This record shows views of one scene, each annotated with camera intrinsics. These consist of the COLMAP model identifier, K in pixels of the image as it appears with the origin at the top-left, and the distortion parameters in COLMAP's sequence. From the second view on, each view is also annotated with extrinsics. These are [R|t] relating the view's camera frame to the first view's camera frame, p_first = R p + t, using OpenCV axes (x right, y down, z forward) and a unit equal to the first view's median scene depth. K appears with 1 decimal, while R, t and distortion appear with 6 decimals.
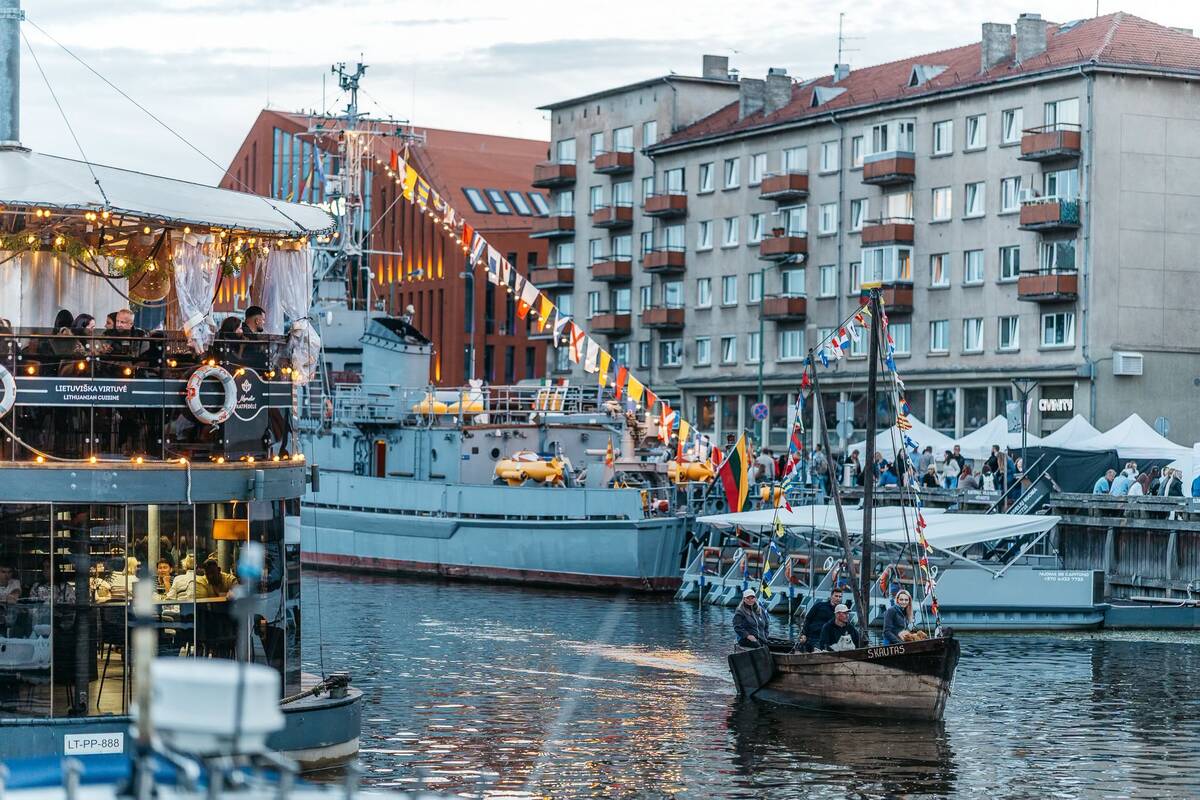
lens RADIAL K [[2925.9, 0, 600.0], [0, 2925.9, 400.0], [0, 0, 1]] dist [0.064890, 0.218255]
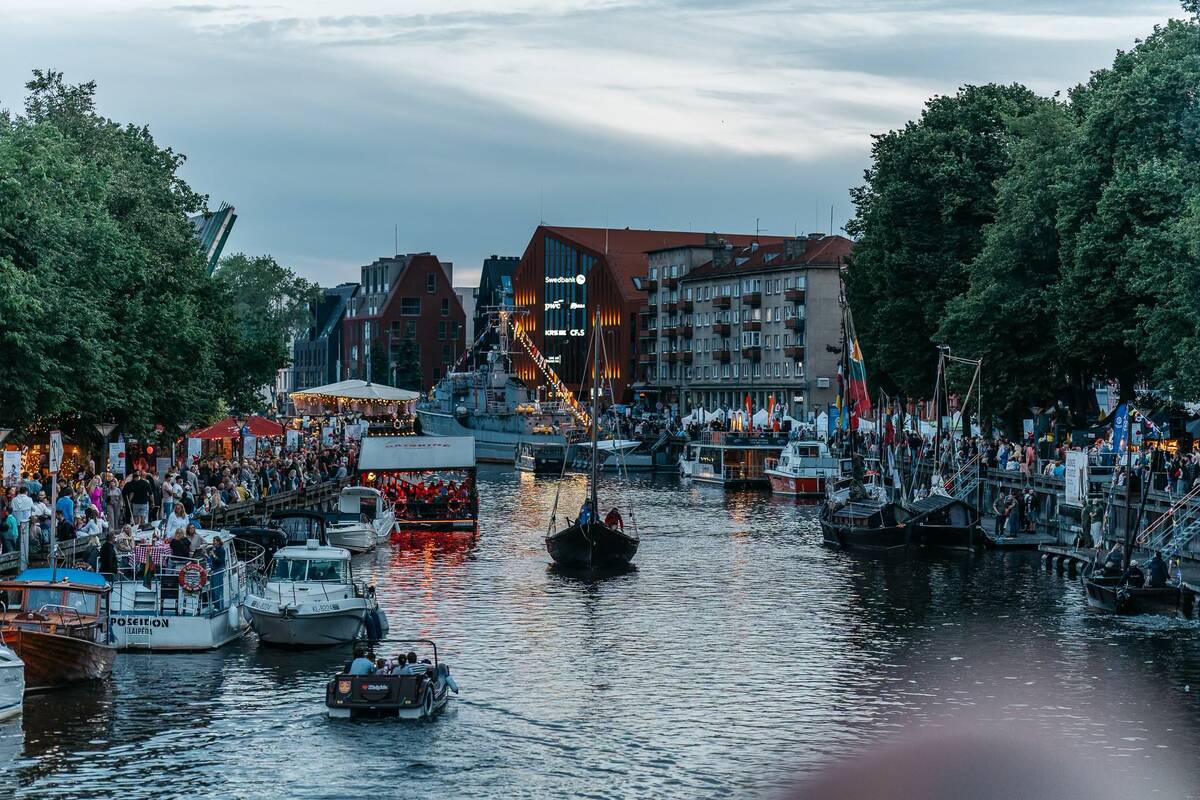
lens RADIAL K [[3127.3, 0, 600.0], [0, 3127.3, 400.0], [0, 0, 1]] dist [0.031627, -1.276192]
pose [[0.988574, -0.013636, -0.150119, 0.354250], [0.016824, 0.999659, 0.019984, -0.049004], [0.149795, -0.022281, 0.988466, -1.526155]]
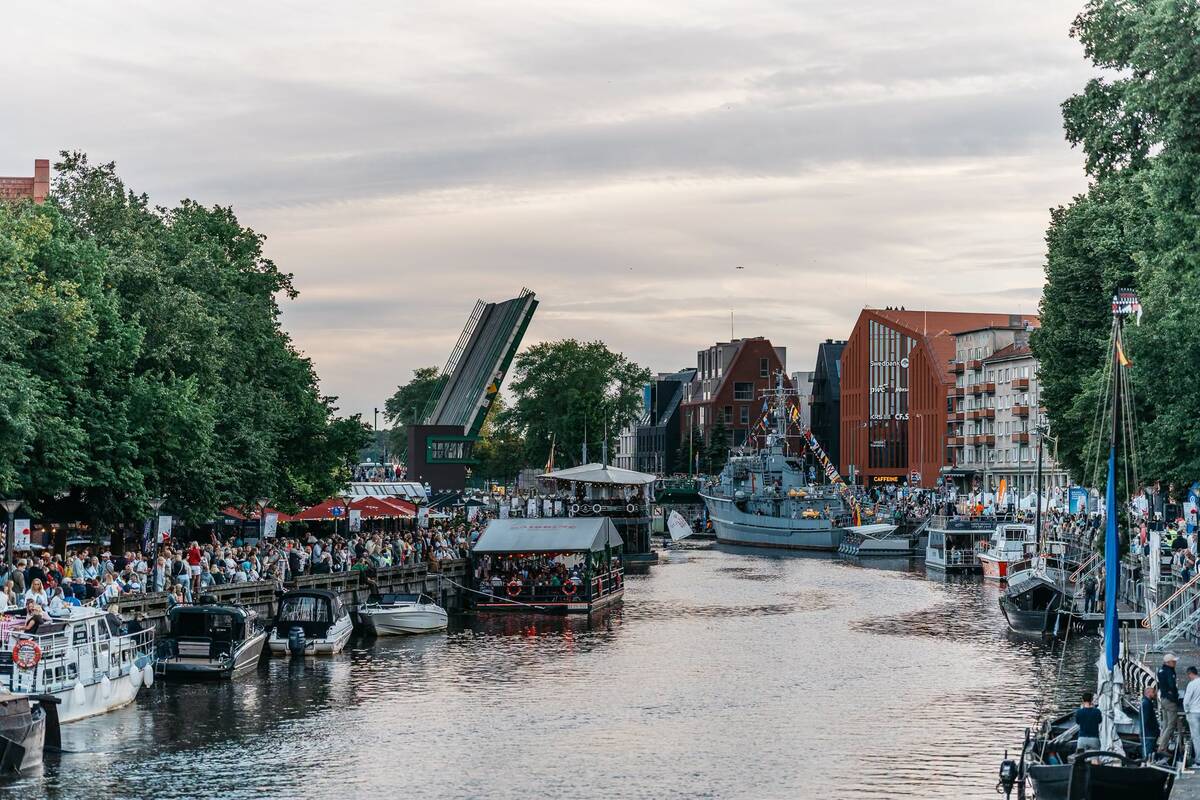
lens RADIAL K [[3131.3, 0, 600.0], [0, 3131.3, 400.0], [0, 0, 1]] dist [-0.227128, 0.365890]
pose [[0.957600, -0.022455, -0.287226, 0.467501], [0.020278, 0.999739, -0.010552, -0.043887], [0.287388, 0.004280, 0.957805, -1.478076]]
